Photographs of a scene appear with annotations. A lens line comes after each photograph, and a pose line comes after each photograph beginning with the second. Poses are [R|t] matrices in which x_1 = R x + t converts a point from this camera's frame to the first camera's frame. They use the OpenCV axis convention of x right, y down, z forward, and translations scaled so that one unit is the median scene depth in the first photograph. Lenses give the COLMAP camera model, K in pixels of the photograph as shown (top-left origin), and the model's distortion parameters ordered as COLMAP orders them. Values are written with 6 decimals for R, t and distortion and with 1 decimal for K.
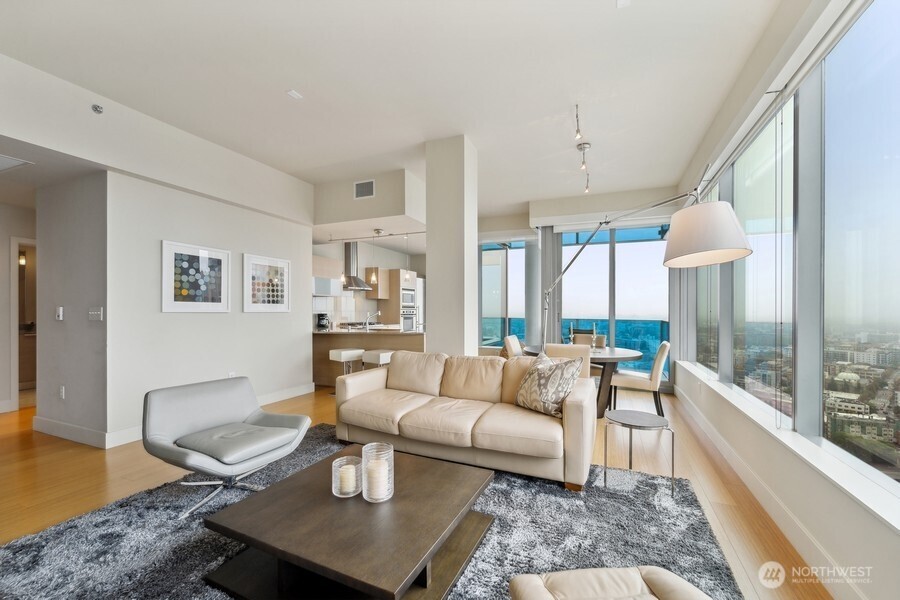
lens RADIAL K [[371.8, 0, 446.5], [0, 371.8, 304.8], [0, 0, 1]] dist [0.000955, -0.000222]
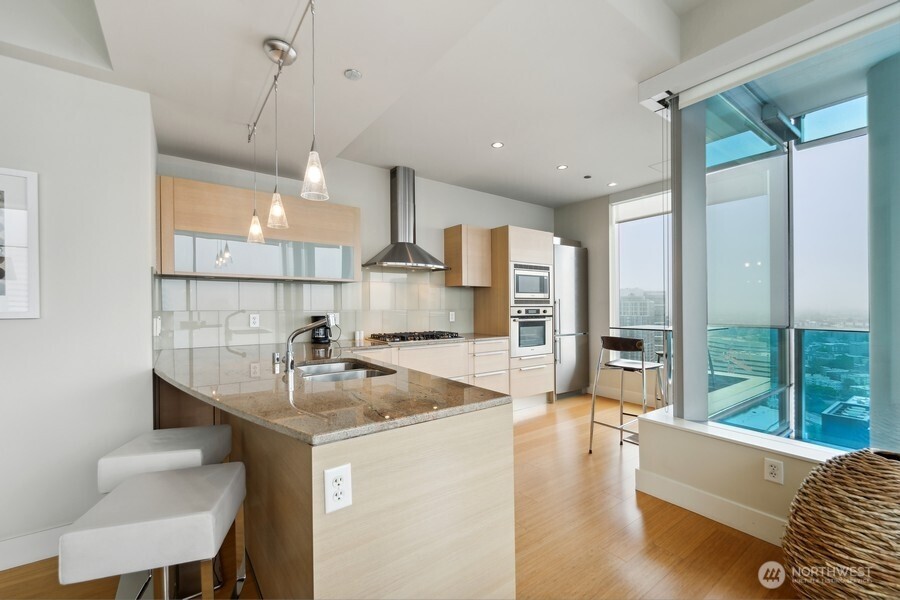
lens RADIAL K [[375.3, 0, 450.0], [0, 375.3, 306.6], [0, 0, 1]] dist [-0.000038, -0.000097]
pose [[0.865733, -0.006358, -0.500466, 0.069973], [0.013458, 0.999853, 0.010577, 0.007269], [0.500325, -0.015892, 0.865692, 0.636898]]
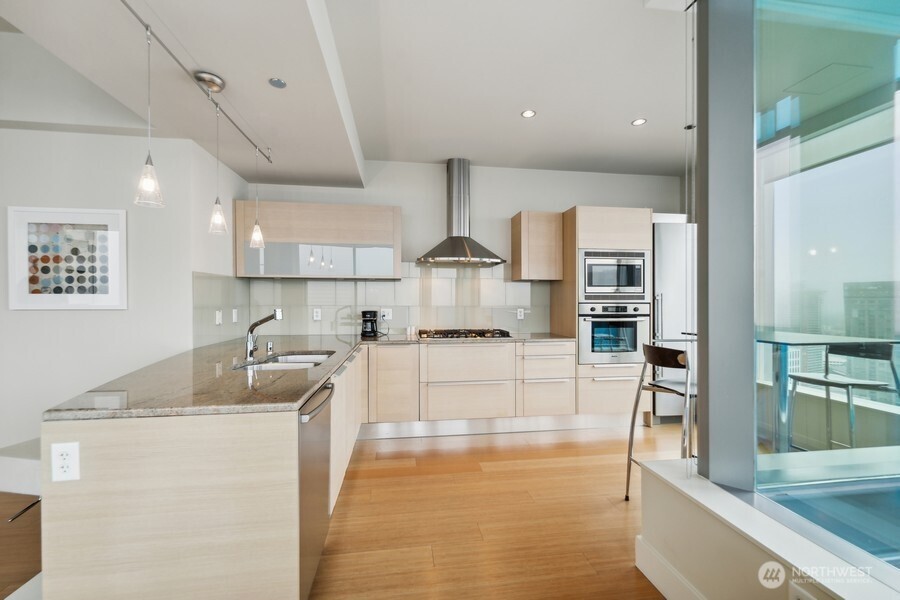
lens RADIAL K [[371.8, 0, 446.5], [0, 371.8, 304.8], [0, 0, 1]] dist [0.000955, -0.000222]
pose [[0.526184, 0.000131, -0.850371, 0.184851], [0.013649, 0.999870, 0.008599, 0.010589], [0.850261, -0.016131, 0.526113, 0.796080]]
